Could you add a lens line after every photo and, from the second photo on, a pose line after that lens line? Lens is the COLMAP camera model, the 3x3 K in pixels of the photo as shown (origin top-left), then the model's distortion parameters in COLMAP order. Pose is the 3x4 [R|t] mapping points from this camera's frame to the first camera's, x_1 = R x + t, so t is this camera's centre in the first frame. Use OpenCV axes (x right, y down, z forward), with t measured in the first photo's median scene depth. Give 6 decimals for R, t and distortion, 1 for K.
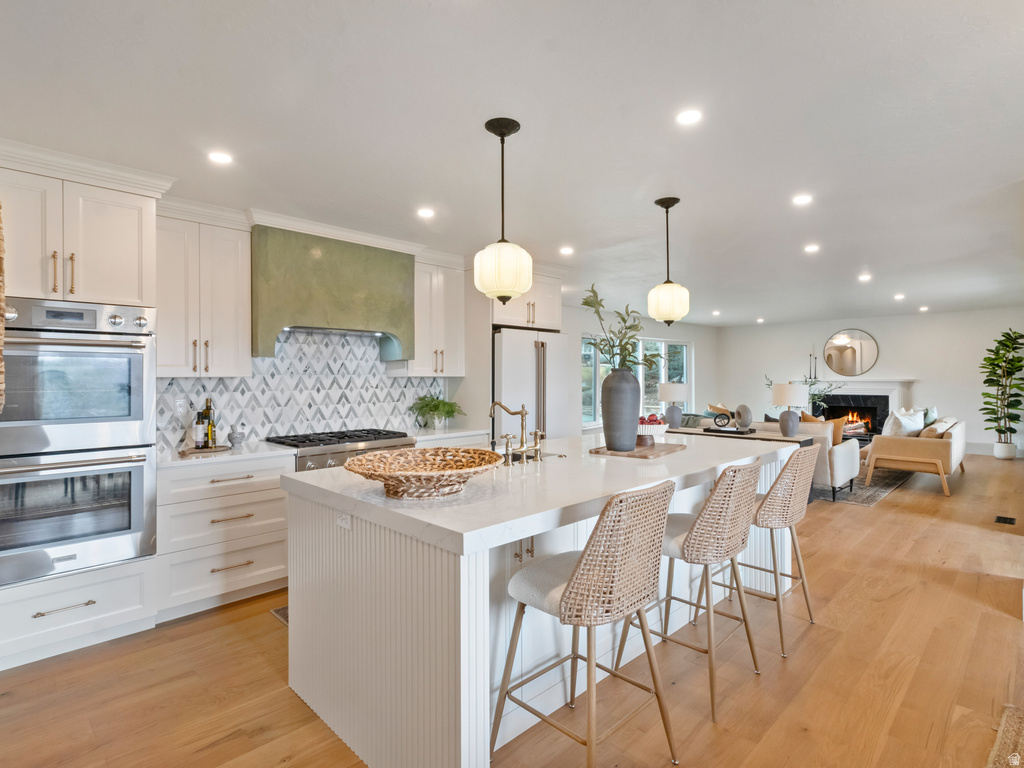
lens RADIAL K [[534.9, 0, 516.9], [0, 534.9, 378.5], [0, 0, 1]] dist [0.003181, 0.001822]
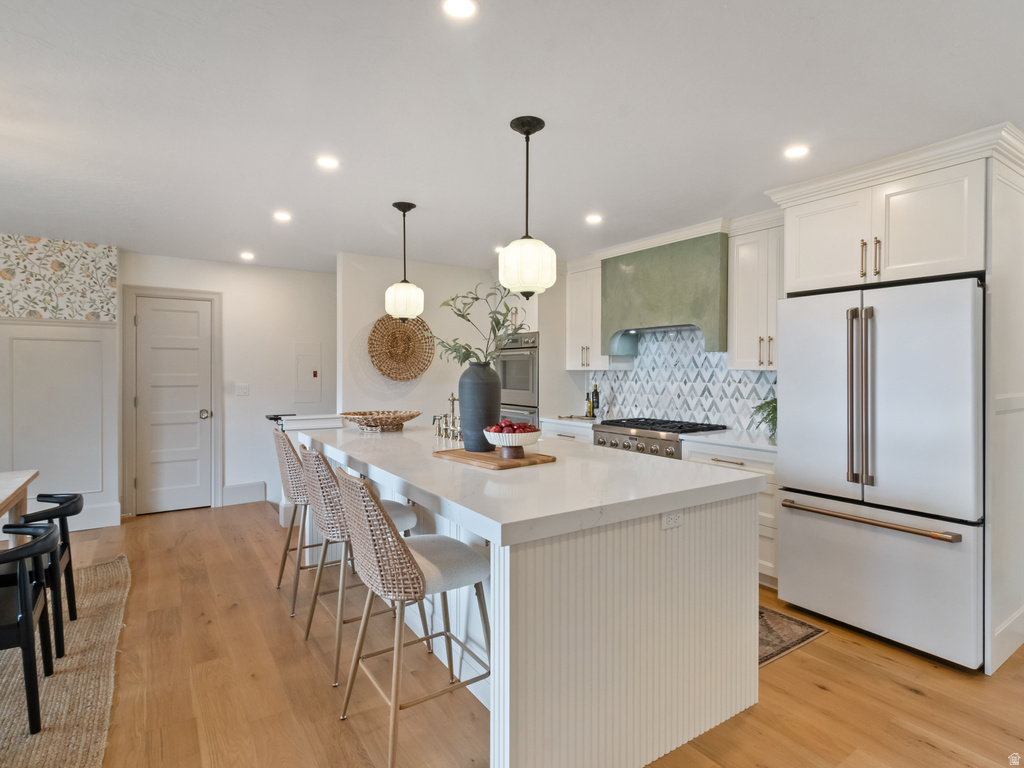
lens RADIAL K [[534.9, 0, 515.9], [0, 534.9, 377.3], [0, 0, 1]] dist [0.003181, 0.001822]
pose [[-0.190372, 0.016412, -0.981575, 0.756986], [-0.002720, 0.999848, 0.017245, -0.006314], [0.981708, 0.005952, -0.190298, 0.862980]]
